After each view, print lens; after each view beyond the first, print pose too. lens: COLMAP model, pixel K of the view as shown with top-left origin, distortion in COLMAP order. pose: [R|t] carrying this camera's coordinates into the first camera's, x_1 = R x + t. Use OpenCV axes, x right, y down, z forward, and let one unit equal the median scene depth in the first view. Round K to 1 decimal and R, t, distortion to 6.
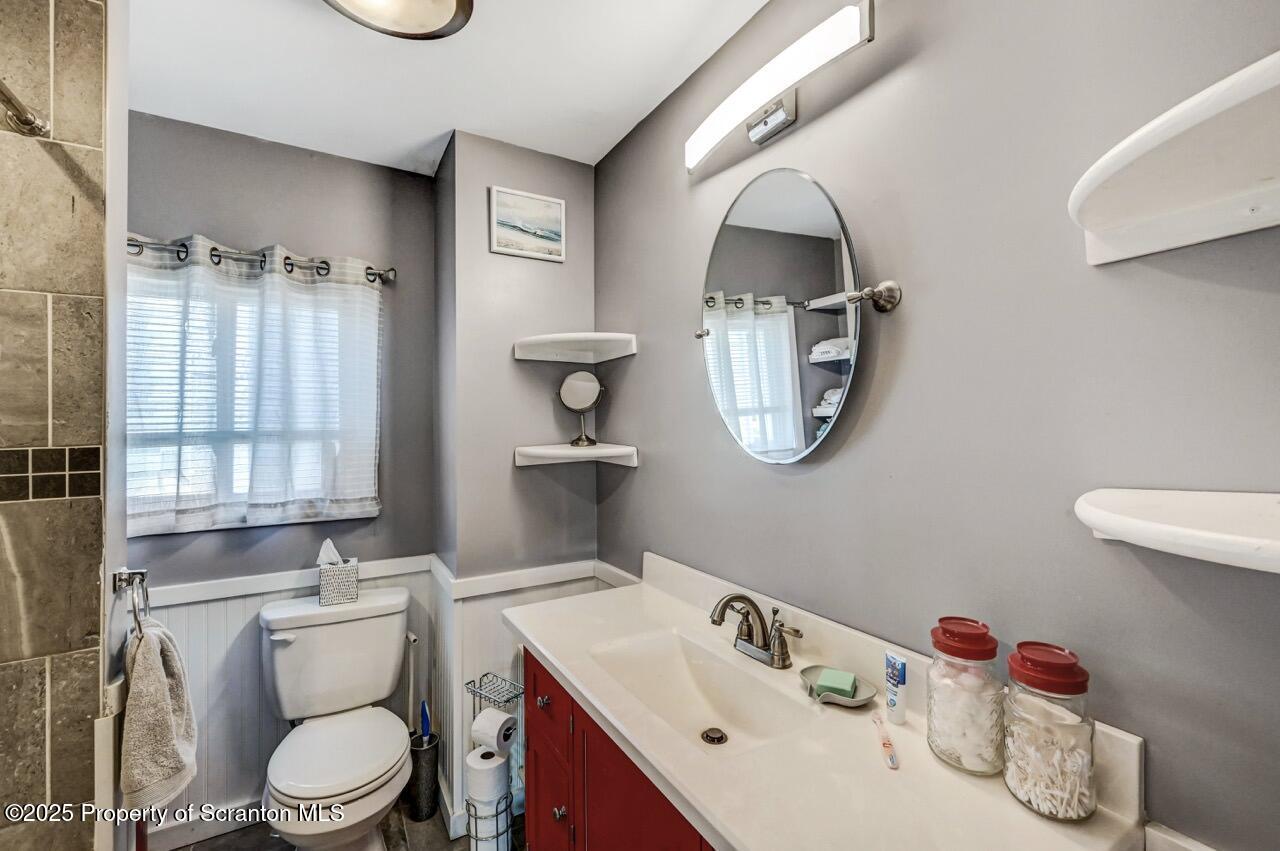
lens RADIAL K [[542.2, 0, 642.3], [0, 542.2, 422.3], [0, 0, 1]] dist [-0.001362, 0.000526]
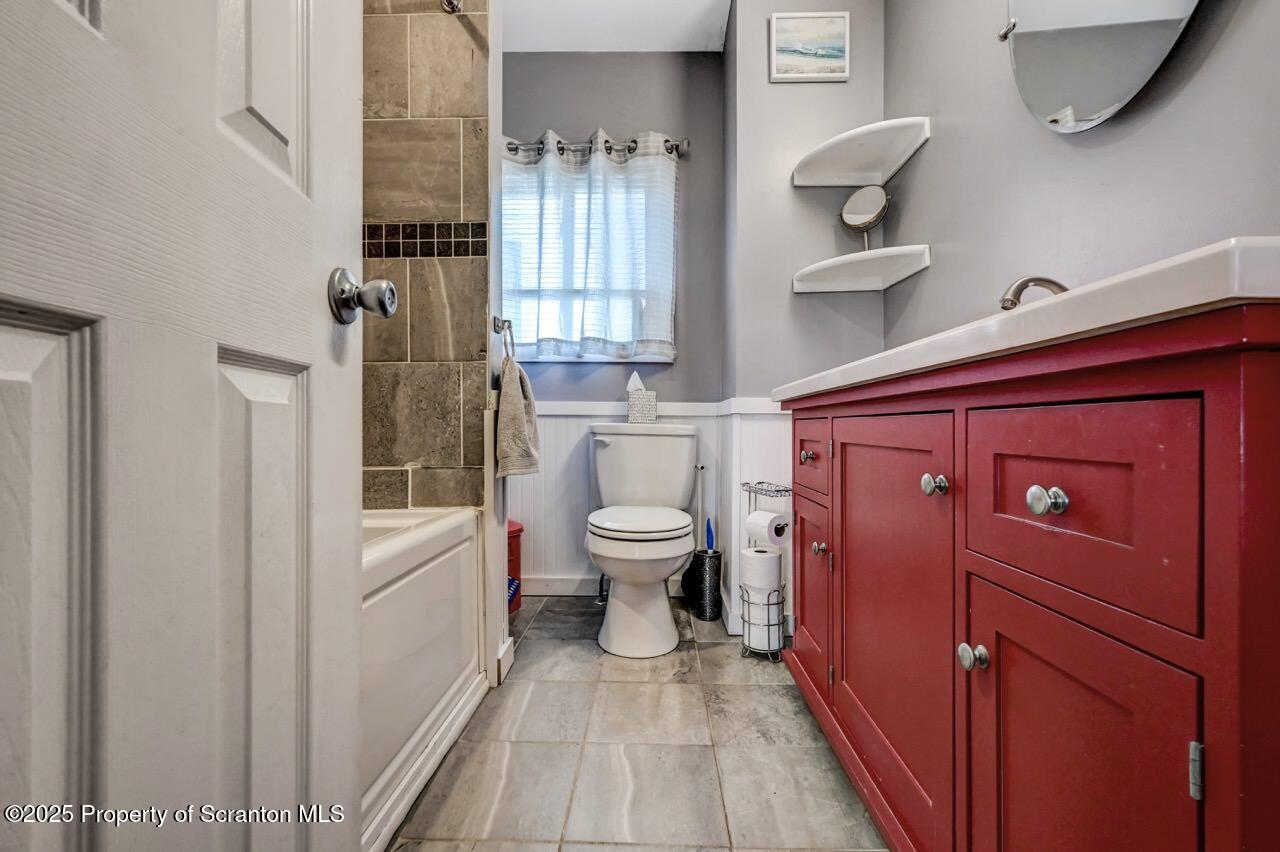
lens RADIAL K [[542.2, 0, 639.3], [0, 542.2, 429.2], [0, 0, 1]] dist [-0.001362, 0.000526]
pose [[0.847657, 0.011135, -0.530427, 0.061089], [-0.001023, 0.999812, 0.019354, 0.328128], [0.530543, -0.015863, 0.847510, -0.003388]]
